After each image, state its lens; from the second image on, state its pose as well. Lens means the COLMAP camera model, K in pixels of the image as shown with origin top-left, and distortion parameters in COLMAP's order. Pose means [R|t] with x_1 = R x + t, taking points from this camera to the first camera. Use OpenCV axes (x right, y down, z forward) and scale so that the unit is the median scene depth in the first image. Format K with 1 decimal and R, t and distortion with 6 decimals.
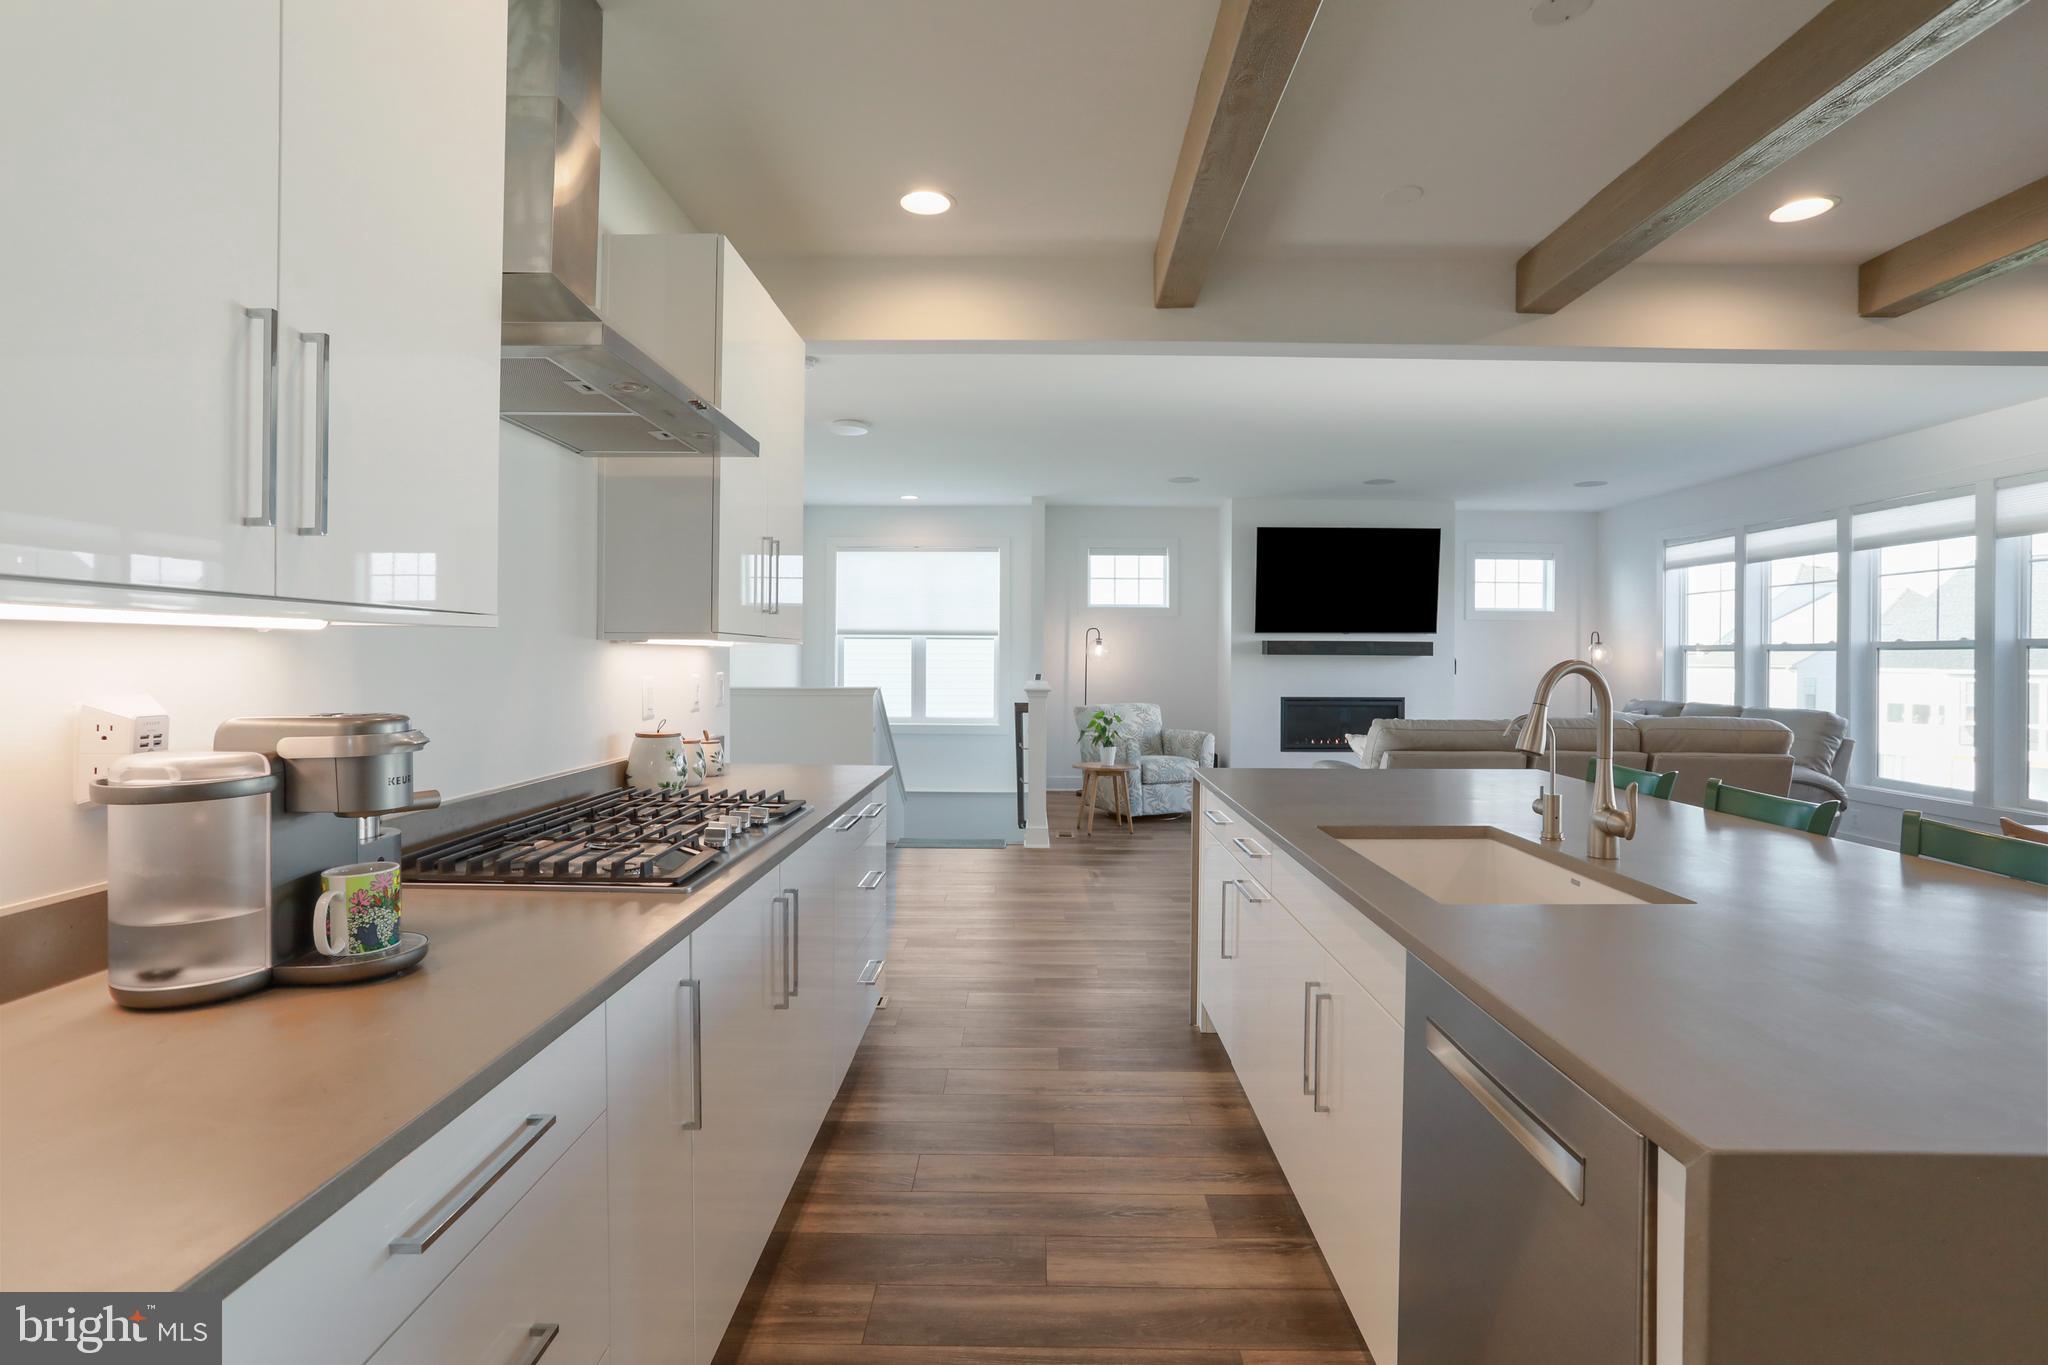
lens RADIAL K [[985.8, 0, 1037.0], [0, 985.8, 667.3], [0, 0, 1]] dist [-0.035824, 0.000868]
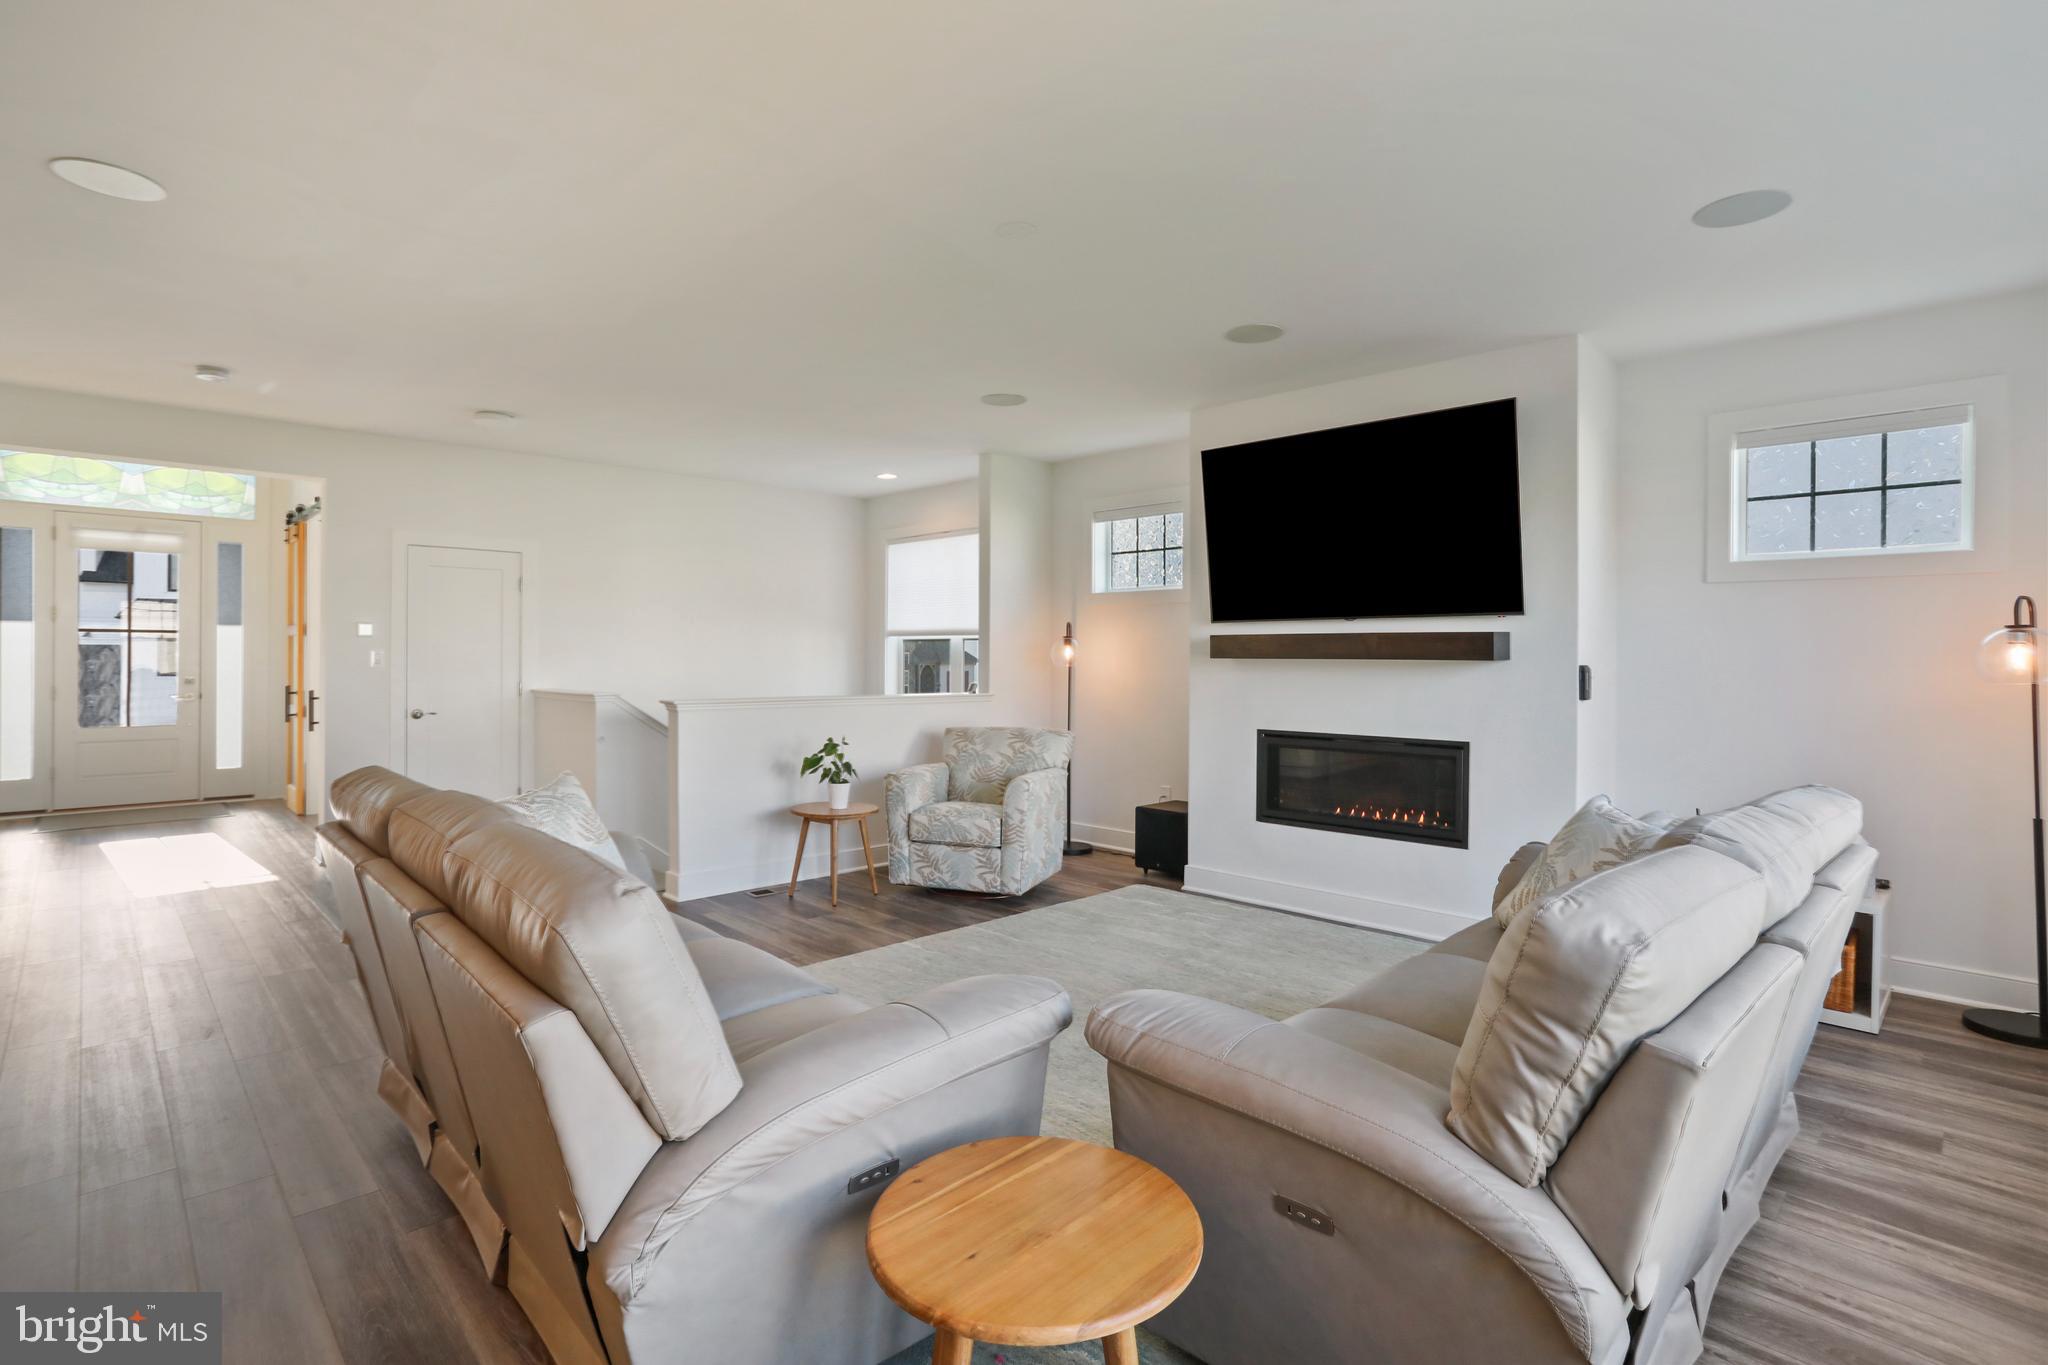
lens RADIAL K [[985.8, 0, 1037.0], [0, 985.8, 667.3], [0, 0, 1]] dist [-0.035824, 0.000868]
pose [[0.709167, 0.006190, -0.705014, 0.587853], [-0.009245, 0.999957, -0.000519, -0.005976], [0.704980, 0.006886, 0.709193, 0.491736]]
